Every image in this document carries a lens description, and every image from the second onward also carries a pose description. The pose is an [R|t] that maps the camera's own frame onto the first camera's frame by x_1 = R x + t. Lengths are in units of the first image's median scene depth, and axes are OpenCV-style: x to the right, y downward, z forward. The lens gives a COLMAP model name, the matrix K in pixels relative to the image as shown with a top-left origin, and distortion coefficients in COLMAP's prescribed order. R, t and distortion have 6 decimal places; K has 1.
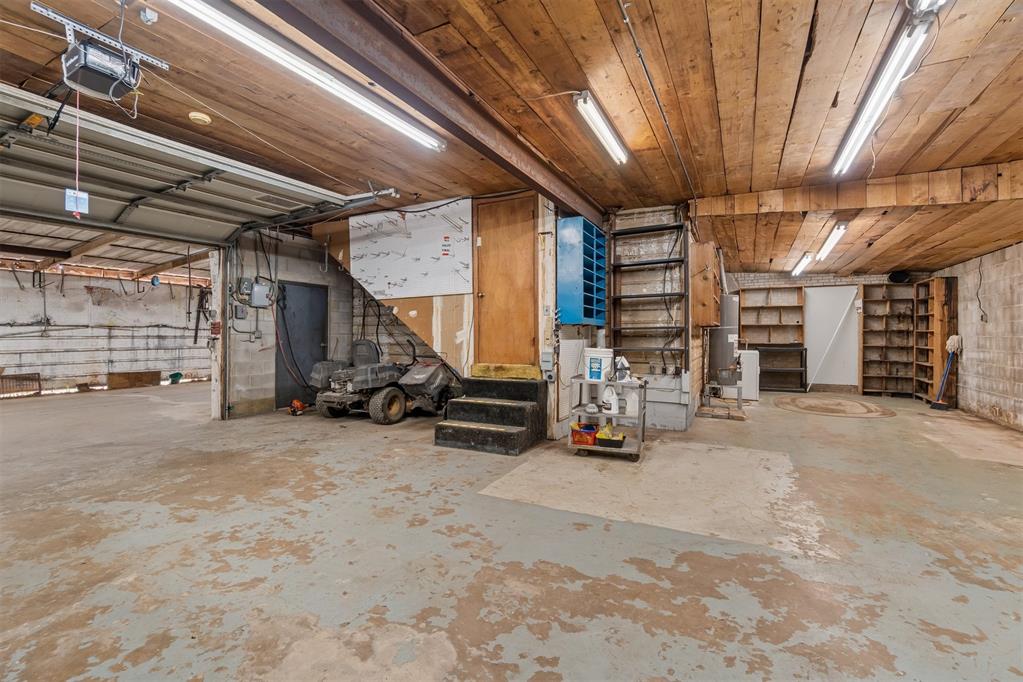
lens RADIAL K [[434.3, 0, 517.7], [0, 434.3, 330.4], [0, 0, 1]] dist [-0.000230, -0.000008]
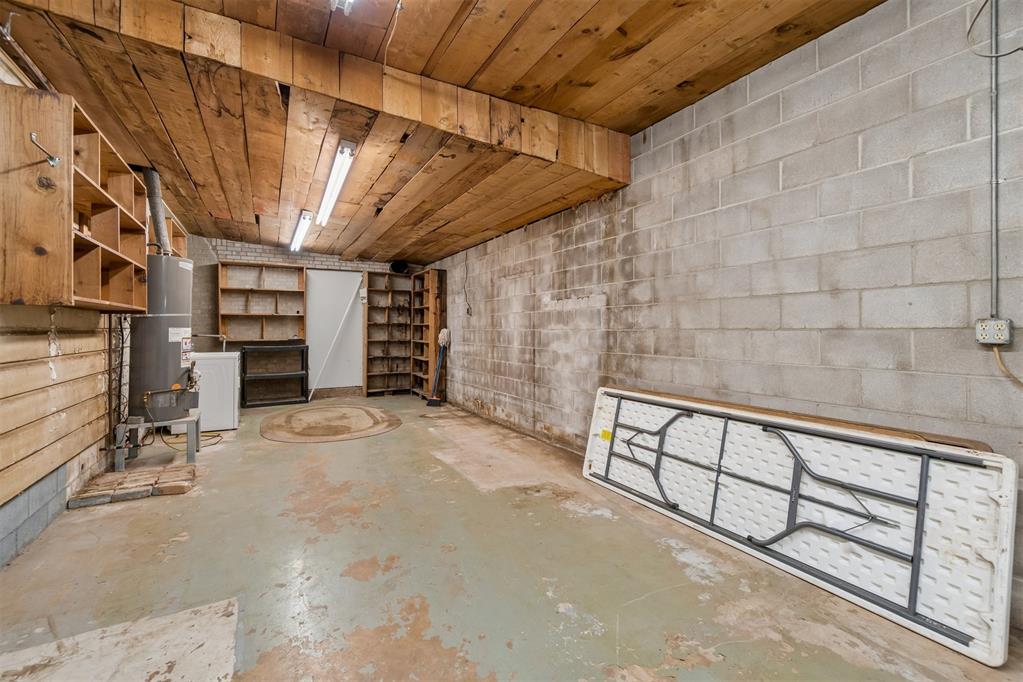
lens RADIAL K [[434.3, 0, 517.7], [0, 434.3, 330.4], [0, 0, 1]] dist [-0.000230, -0.000008]
pose [[0.527131, -0.004617, 0.849771, 0.242431], [-0.006159, 0.999938, 0.009253, 0.004879], [-0.849762, -0.010111, 0.527070, 0.323611]]
